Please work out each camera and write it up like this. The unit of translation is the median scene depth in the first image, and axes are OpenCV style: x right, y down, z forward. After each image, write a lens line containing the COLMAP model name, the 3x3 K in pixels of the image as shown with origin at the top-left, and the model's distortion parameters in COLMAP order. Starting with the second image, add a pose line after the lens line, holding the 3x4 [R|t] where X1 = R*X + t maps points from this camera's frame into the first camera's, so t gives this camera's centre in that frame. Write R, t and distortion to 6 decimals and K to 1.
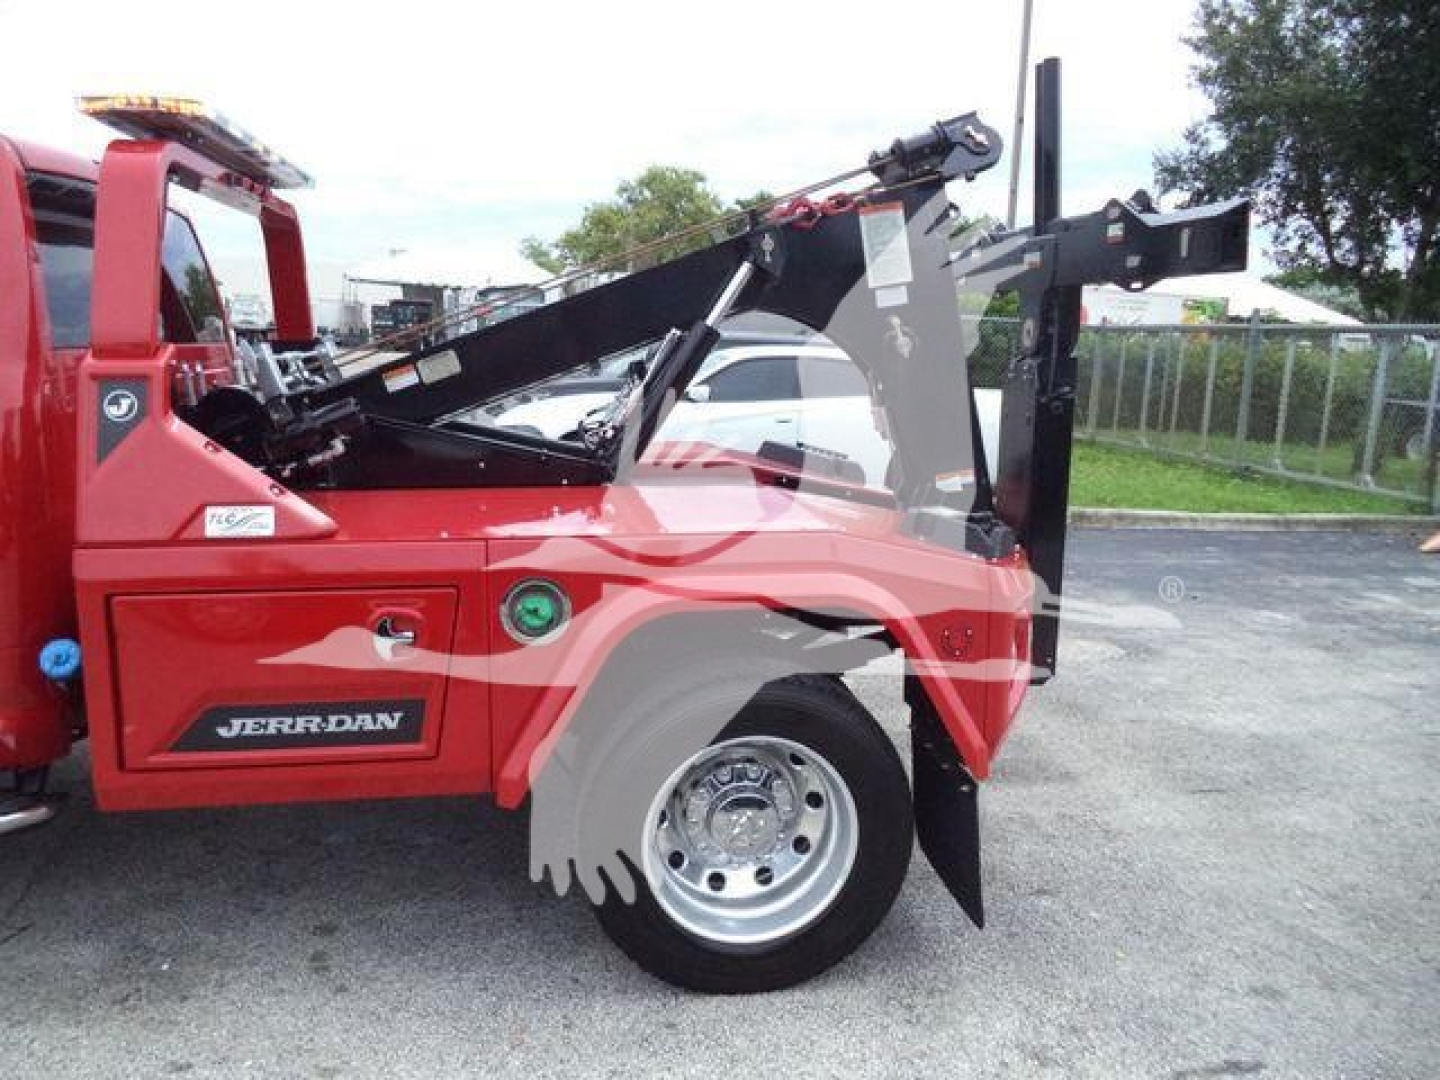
lens RADIAL K [[1170.8, 0, 733.4], [0, 1170.8, 526.3], [0, 0, 1]] dist [-0.035651, 0.009193]
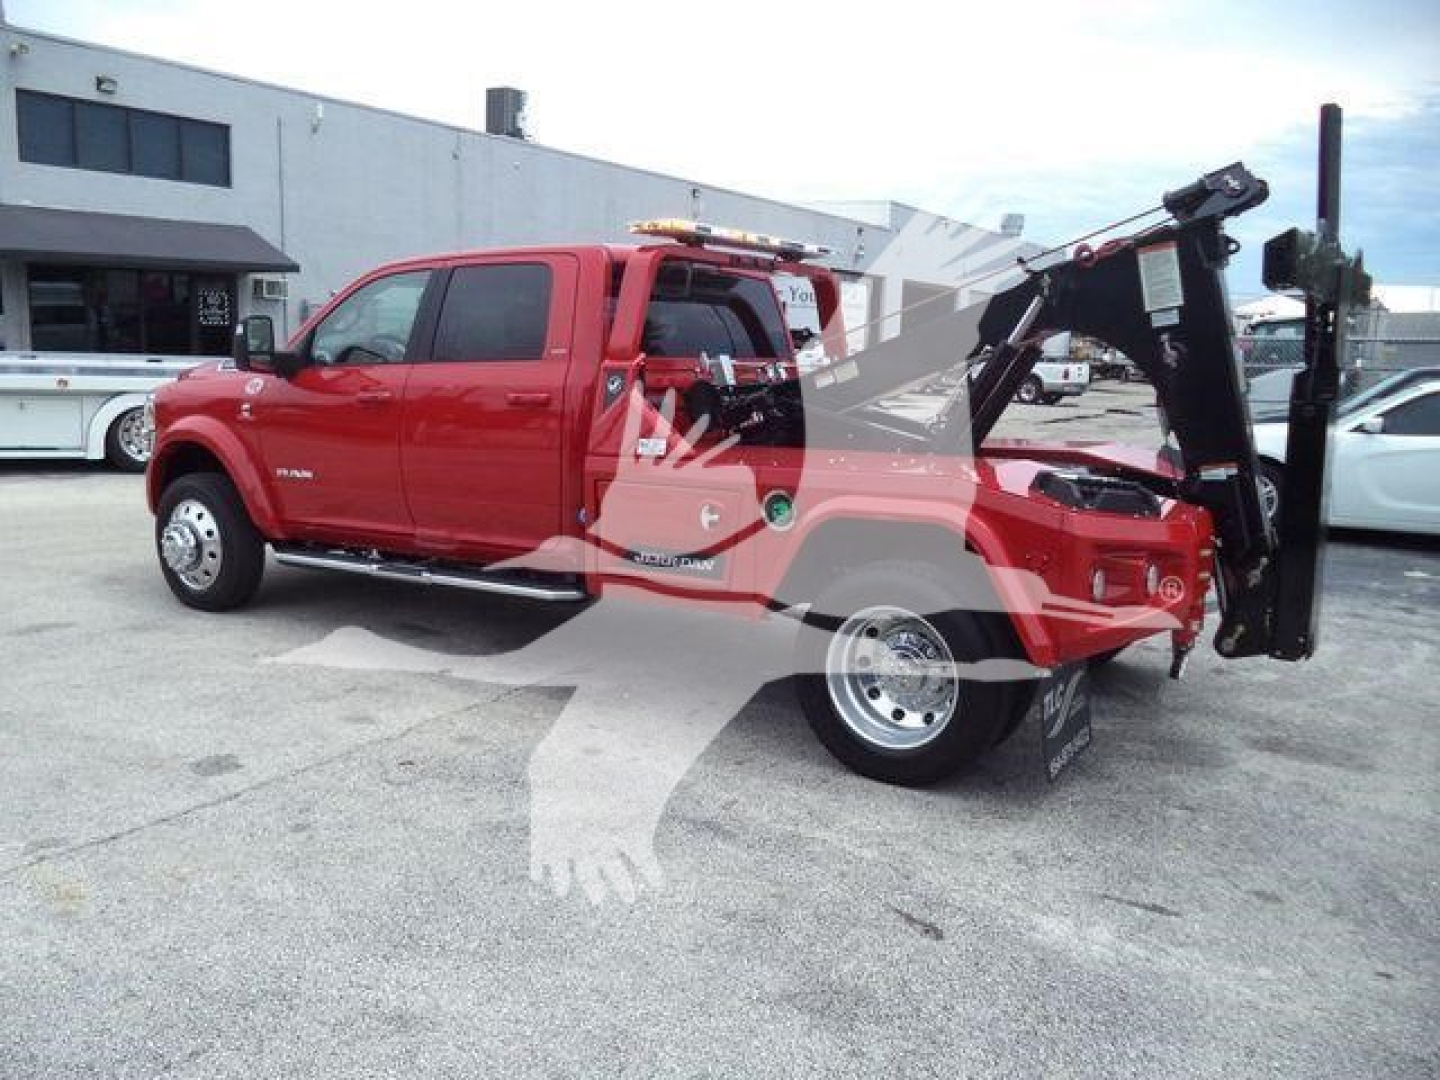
lens RADIAL K [[1170.8, 0, 708.8], [0, 1170.8, 525.6], [0, 0, 1]] dist [-0.035651, 0.009193]
pose [[0.721176, 0.088864, -0.687029, 0.787160], [-0.111839, 0.993664, 0.011128, 0.074981], [0.683665, 0.068811, 0.726545, -0.251169]]
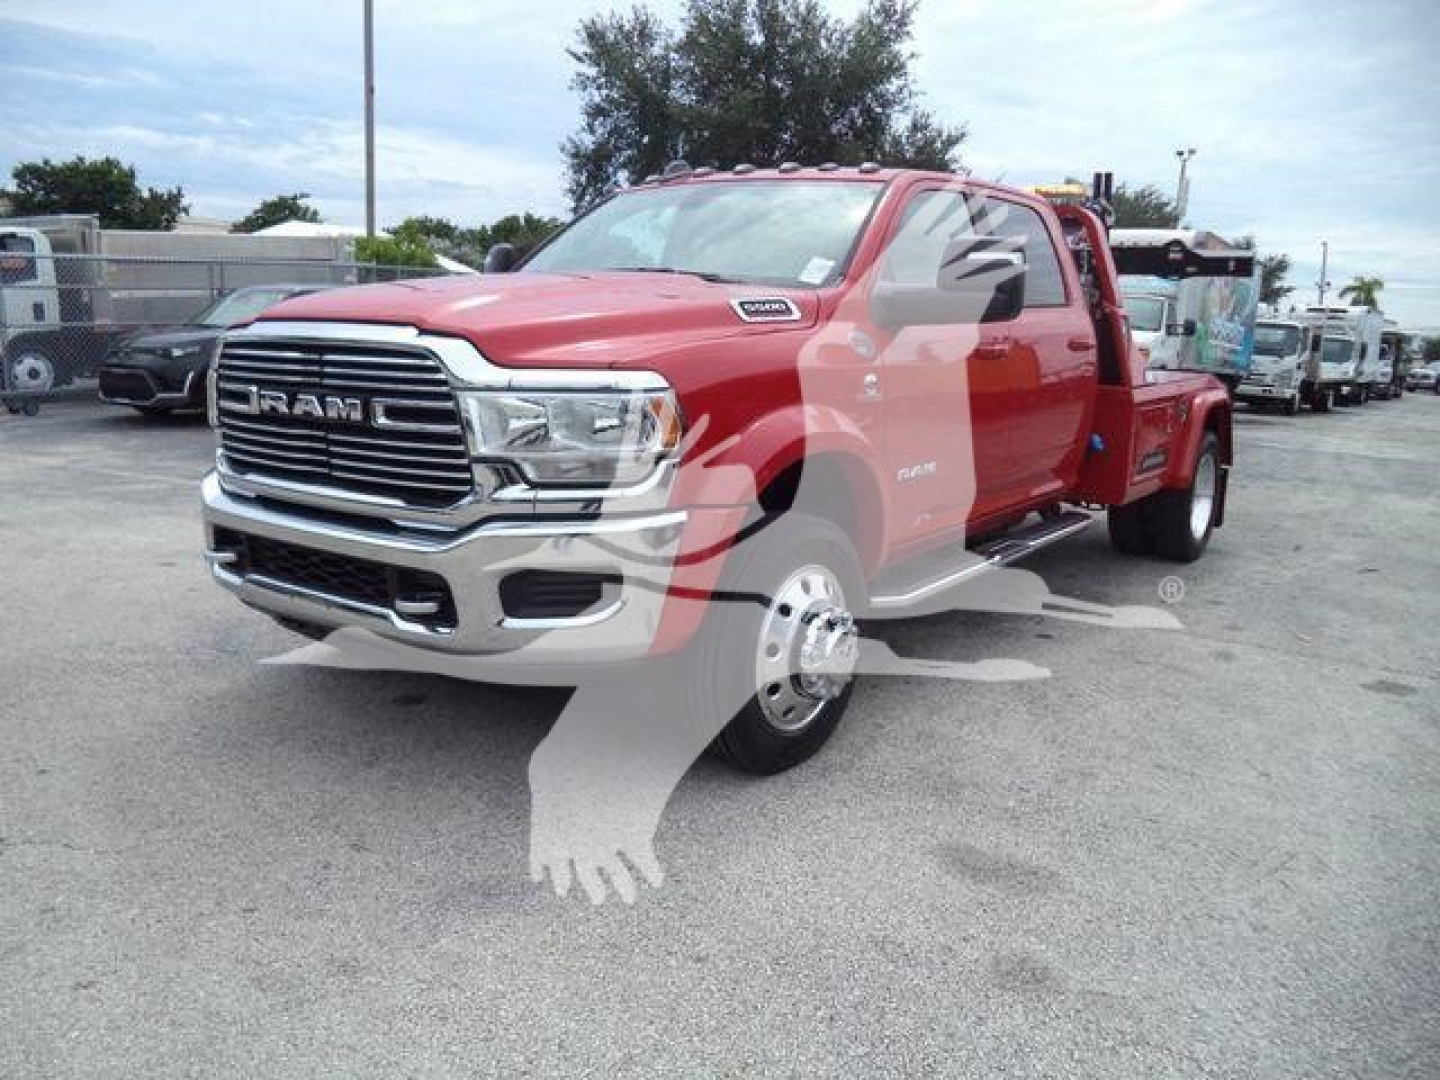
lens RADIAL K [[1193.7, 0, 711.0], [0, 1193.7, 554.2], [0, 0, 1]] dist [-0.047044, -0.017650]
pose [[0.715773, -0.140836, 0.683984, -2.301712], [0.099546, 0.990028, 0.099679, 0.020501], [-0.691201, -0.003260, 0.722655, -0.122097]]
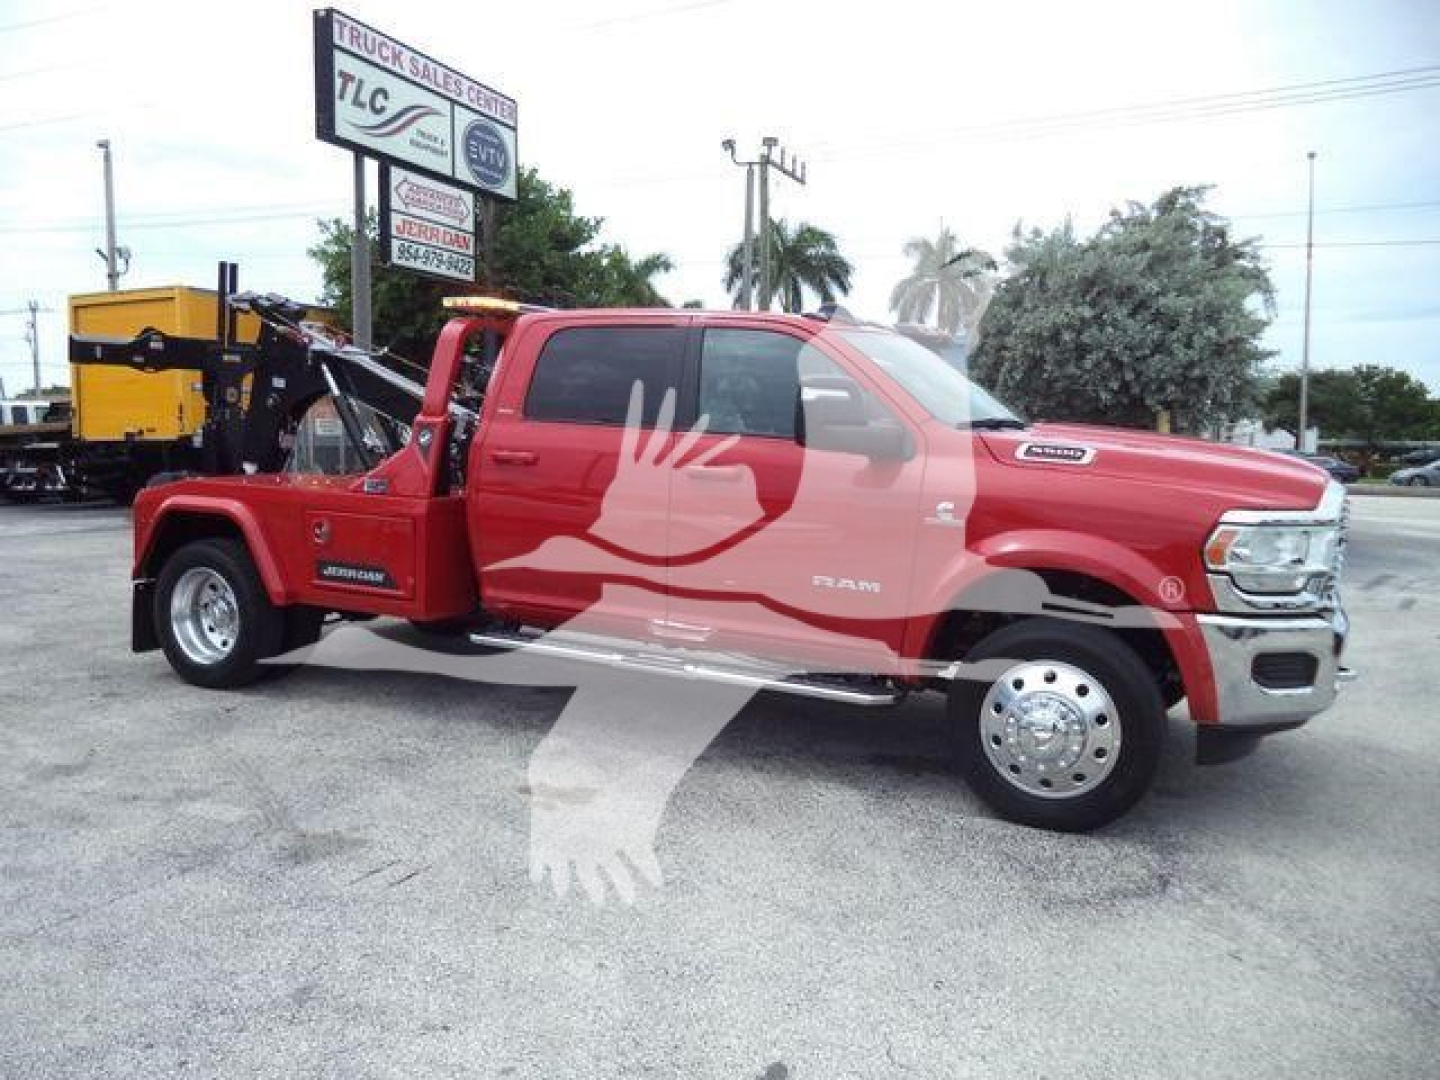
lens RADIAL K [[1170.8, 0, 719.1], [0, 1170.8, 530.0], [0, 0, 1]] dist [-0.035651, 0.009193]
pose [[-0.804174, -0.092655, 0.587129, -2.018620], [0.059072, 0.970428, 0.234052, -0.452272], [-0.591452, 0.222901, -0.774919, 2.651103]]
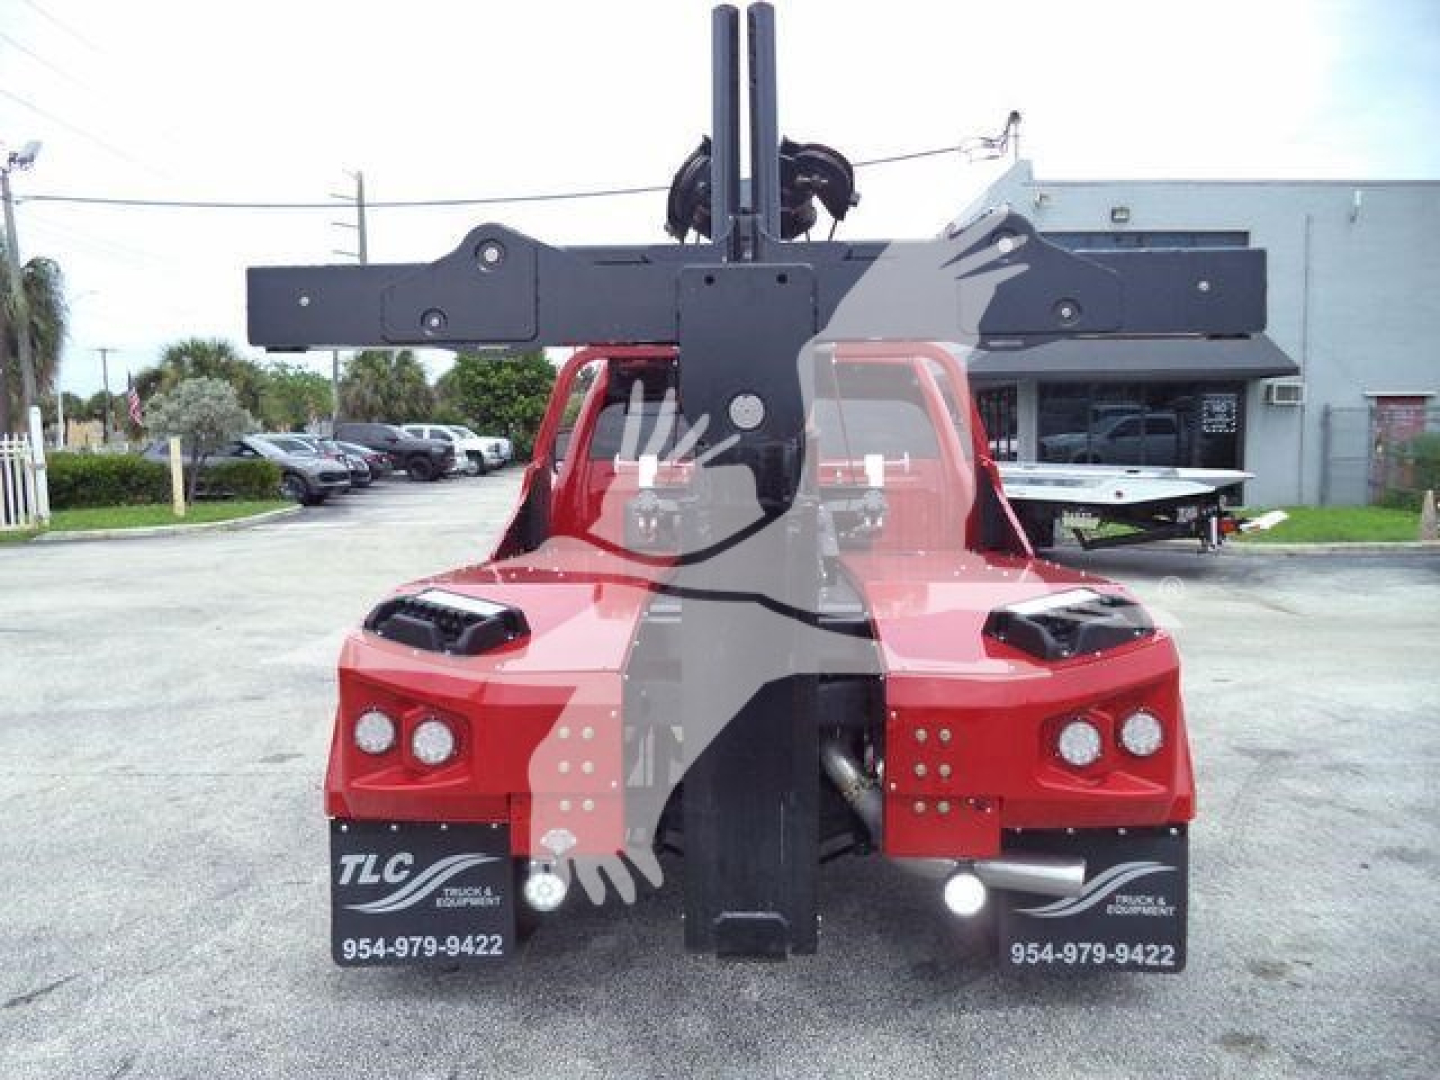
lens RADIAL K [[1170.8, 0, 720.7], [0, 1170.8, 539.6], [0, 0, 1]] dist [-0.035651, 0.009193]
pose [[-0.207419, 0.045787, -0.977180, 1.138006], [-0.161346, 0.983623, 0.080336, -0.187565], [0.964855, 0.174327, -0.196634, 1.429299]]
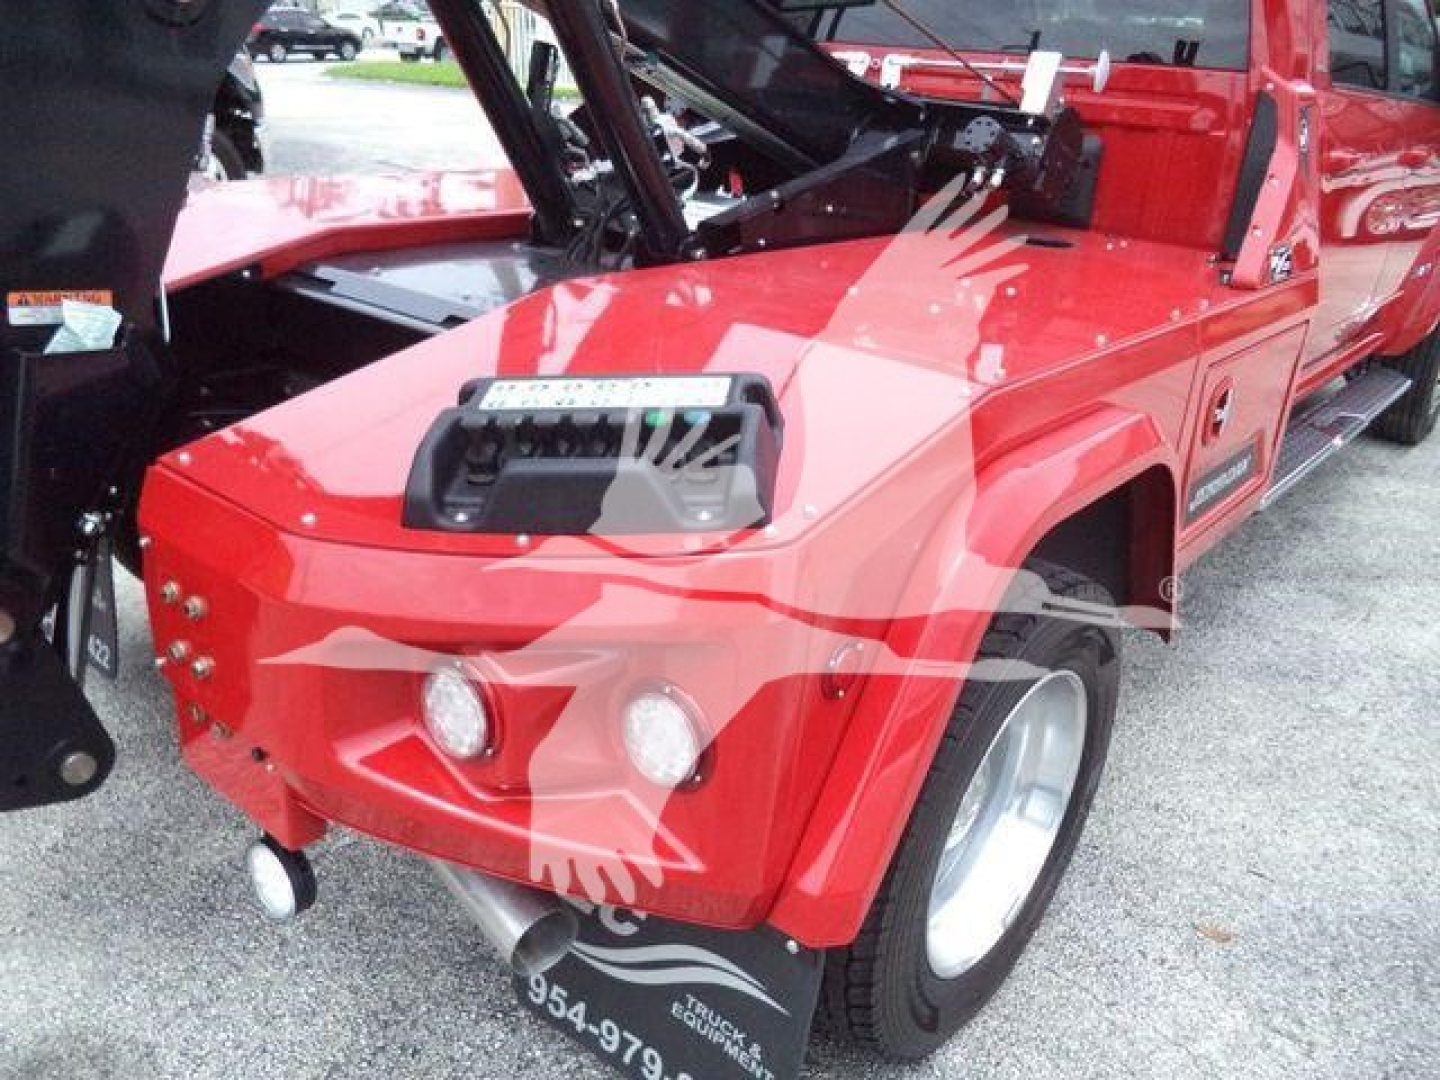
lens RADIAL K [[1170.8, 0, 718.6], [0, 1170.8, 543.8], [0, 0, 1]] dist [-0.035651, 0.009193]
pose [[-0.757884, 0.203865, -0.619718, 0.343173], [-0.176717, 0.850255, 0.495820, -0.279251], [0.627999, 0.485289, -0.608368, 1.845313]]
